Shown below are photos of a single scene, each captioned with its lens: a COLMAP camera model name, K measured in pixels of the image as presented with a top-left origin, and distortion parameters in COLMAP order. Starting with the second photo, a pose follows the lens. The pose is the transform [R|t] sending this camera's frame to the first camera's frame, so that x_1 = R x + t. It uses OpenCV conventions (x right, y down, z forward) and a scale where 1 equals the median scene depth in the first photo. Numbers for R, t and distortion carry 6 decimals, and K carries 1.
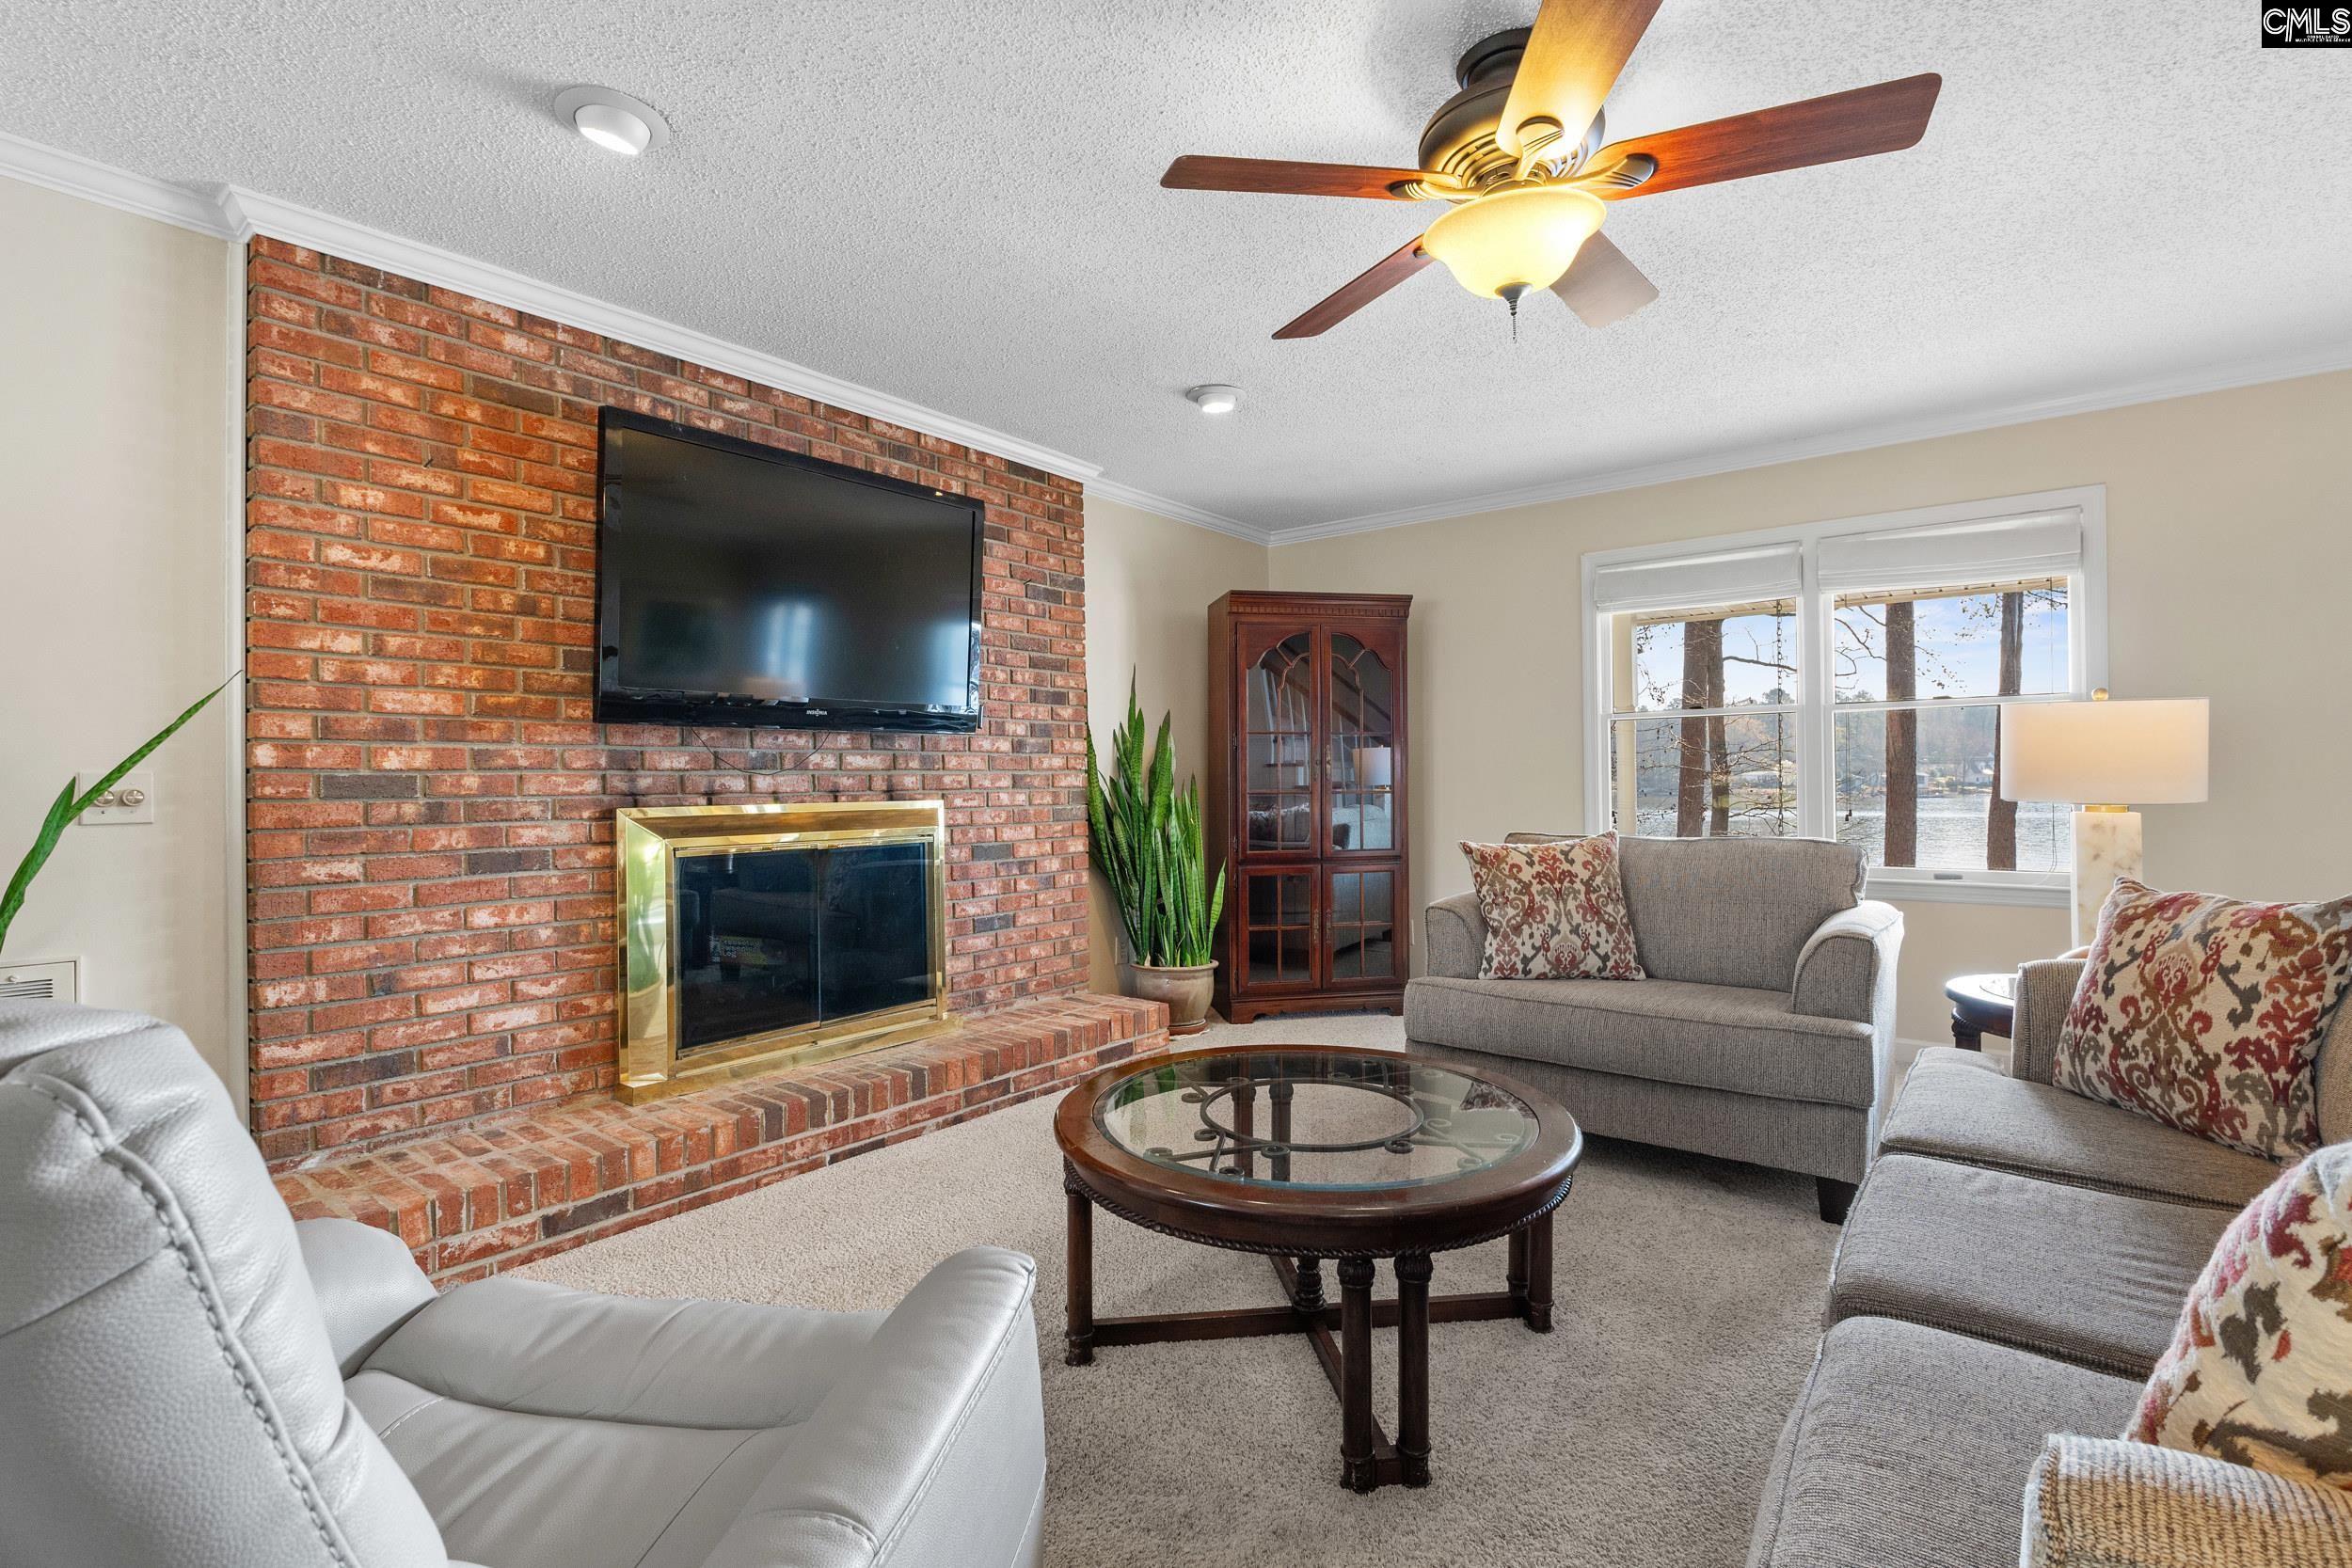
lens RADIAL K [[1083.5, 0, 1176.5], [0, 1083.5, 779.5], [0, 0, 1]] dist [-0.003560, -0.000227]
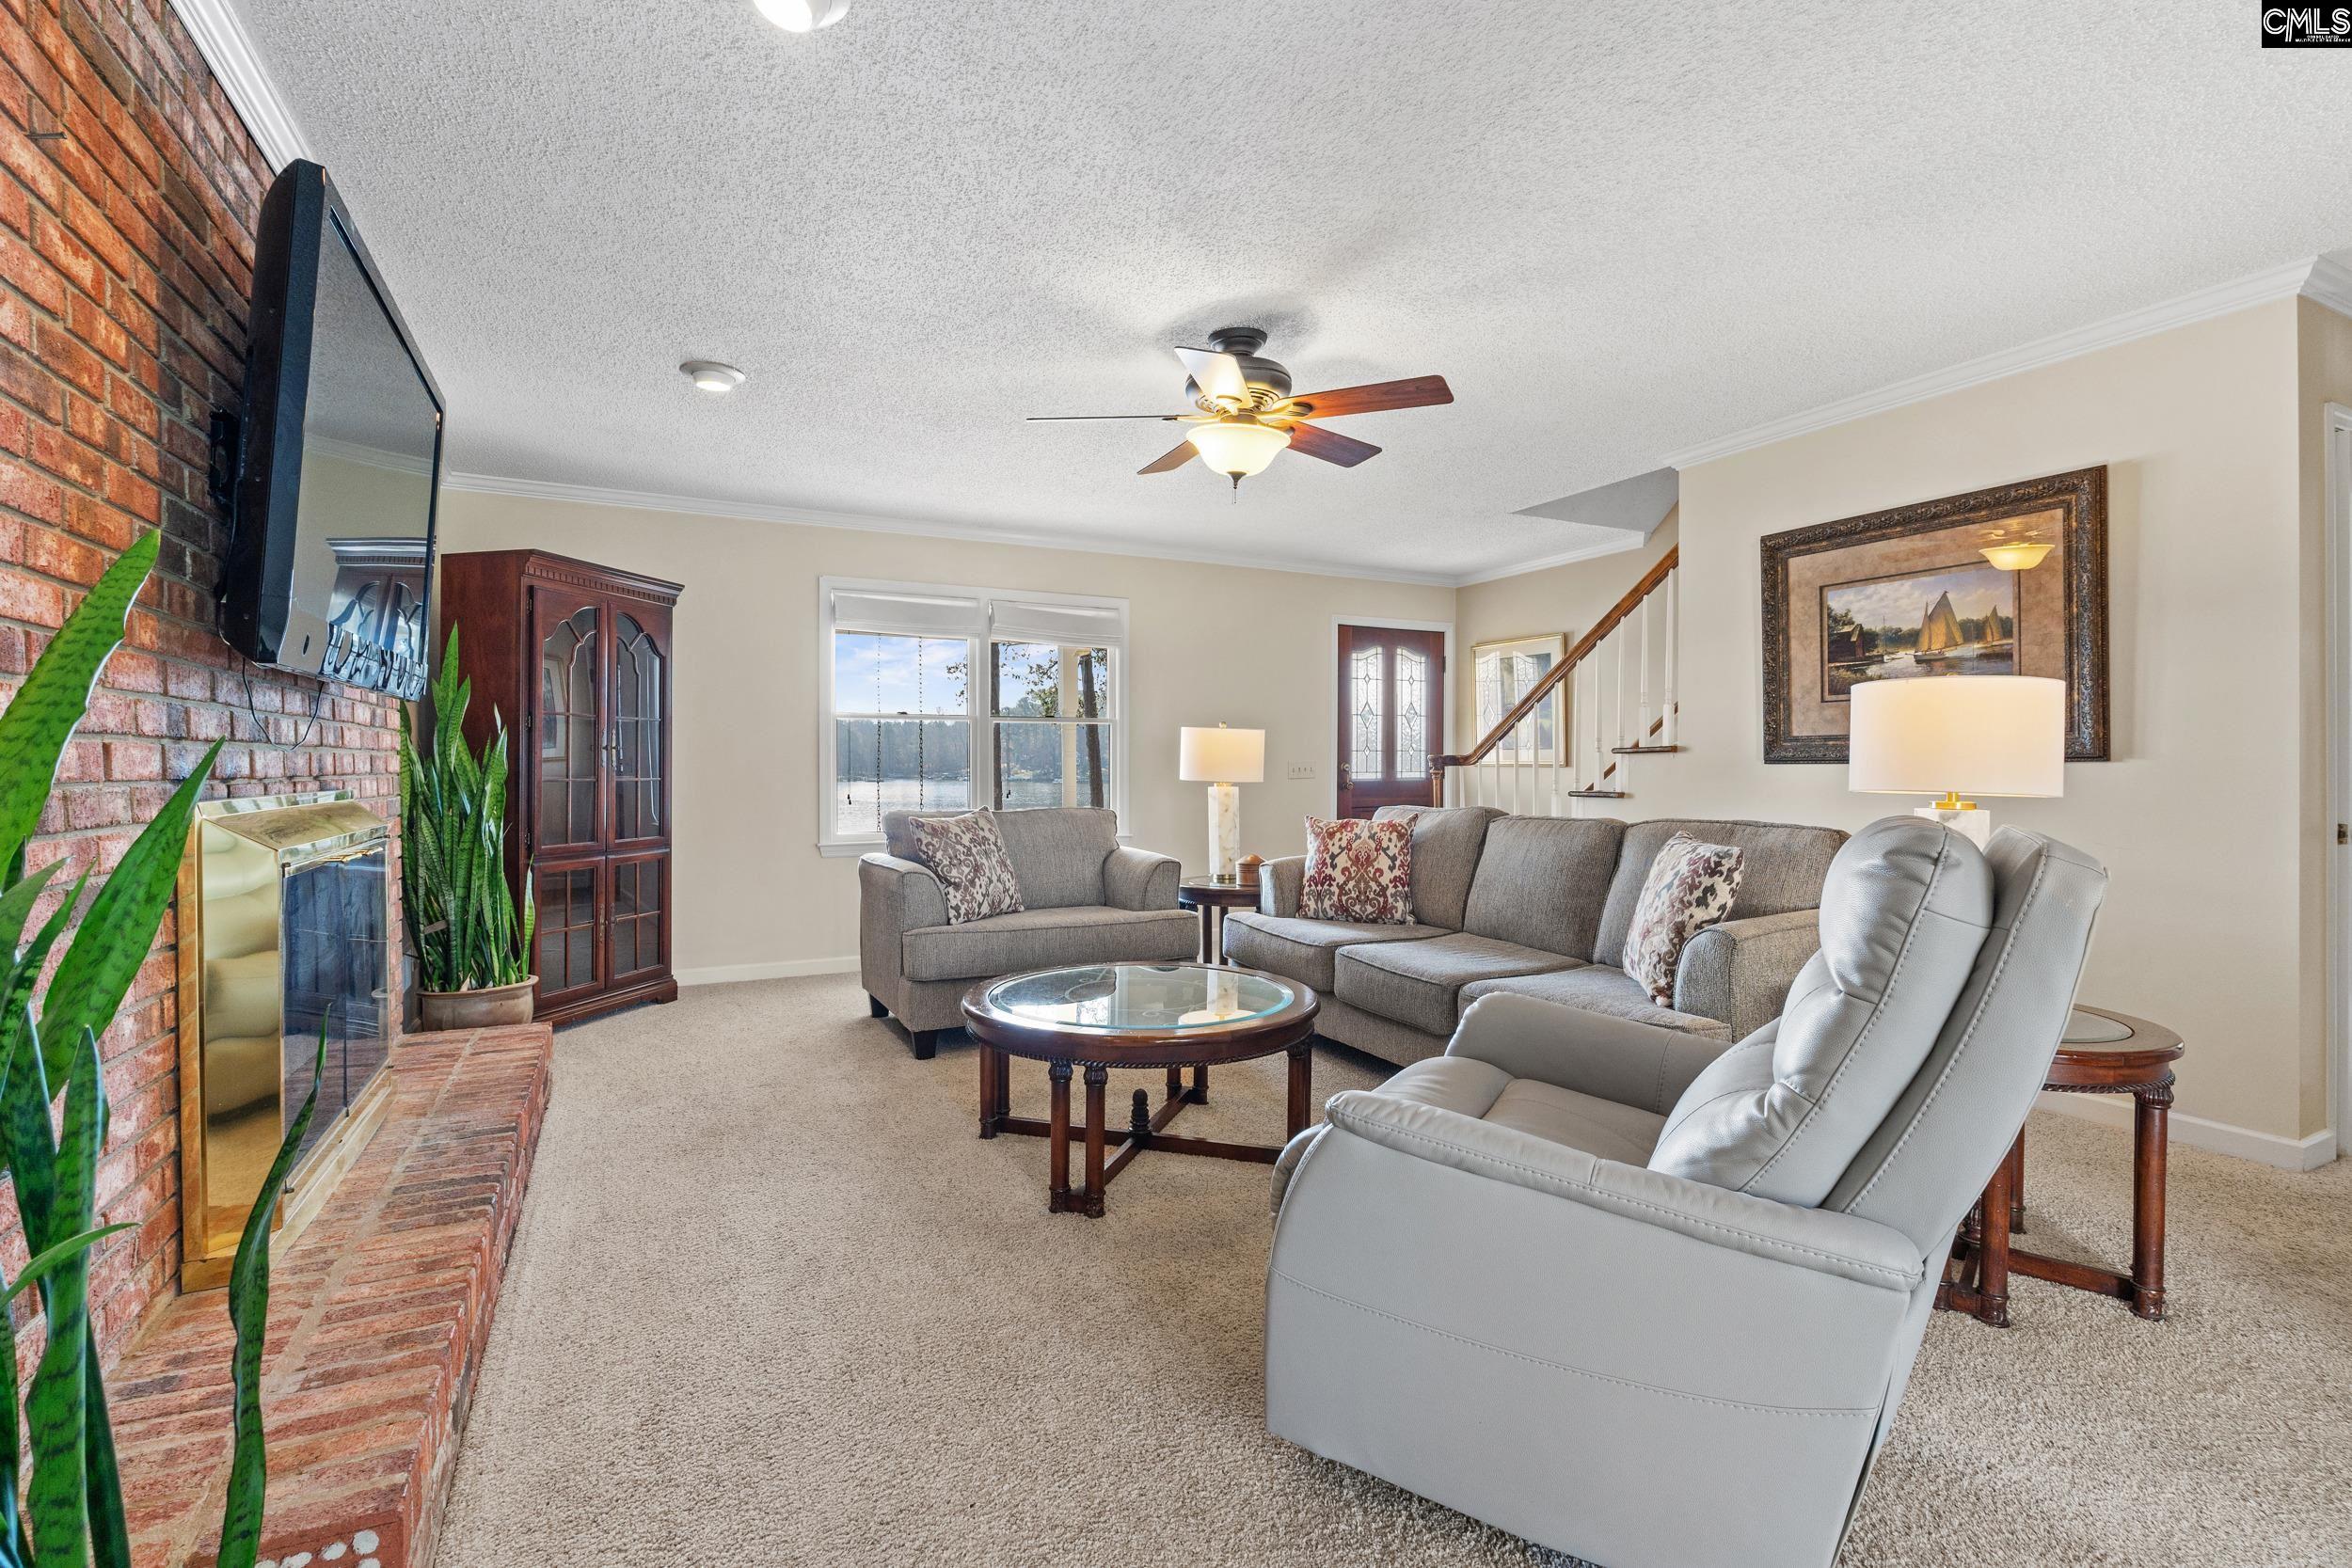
lens RADIAL K [[1083.5, 0, 1176.8], [0, 1083.5, 779.3], [0, 0, 1]] dist [-0.003560, -0.000227]
pose [[0.412443, -0.001997, 0.910981, -1.198897], [-0.004072, 0.999984, 0.004035, 0.012607], [-0.910974, -0.005373, 0.412428, 0.374438]]
